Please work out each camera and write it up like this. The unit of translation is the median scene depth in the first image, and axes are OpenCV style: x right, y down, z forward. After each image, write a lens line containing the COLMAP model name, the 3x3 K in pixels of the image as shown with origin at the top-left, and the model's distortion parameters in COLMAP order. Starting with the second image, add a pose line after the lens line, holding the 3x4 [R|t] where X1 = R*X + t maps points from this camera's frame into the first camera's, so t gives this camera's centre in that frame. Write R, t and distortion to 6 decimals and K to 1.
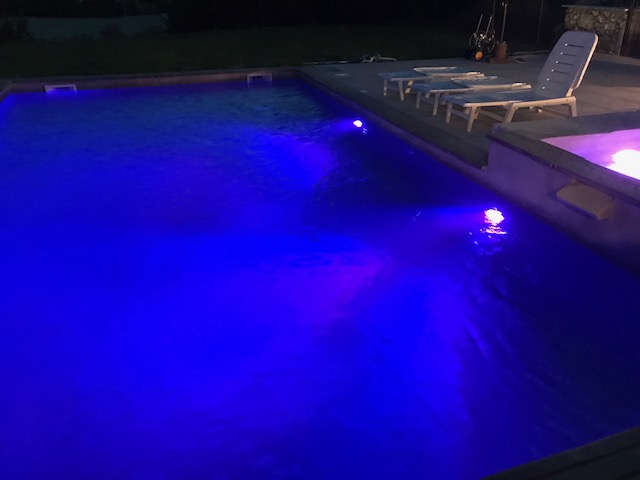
lens RADIAL K [[524.1, 0, 320.0], [0, 524.1, 240.0], [0, 0, 1]] dist [0.006288, -0.007027]
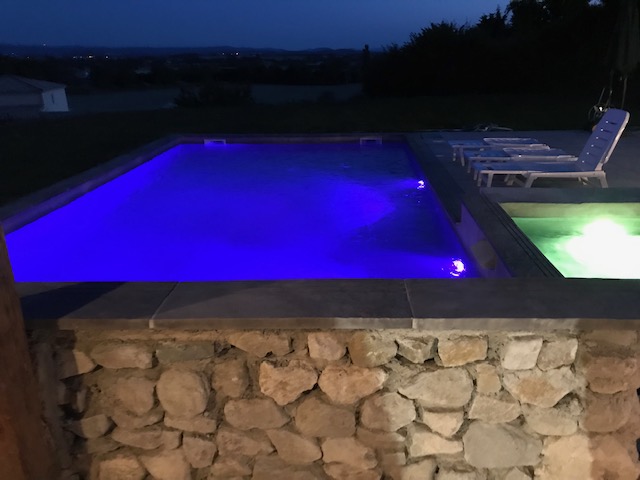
lens RADIAL K [[524.1, 0, 320.0], [0, 524.1, 240.0], [0, 0, 1]] dist [0.006288, -0.007027]
pose [[0.922952, 0.112157, -0.368212, 0.305605], [-0.152932, 0.984712, -0.083393, 0.023116], [0.353229, 0.133280, 0.925994, -0.099046]]
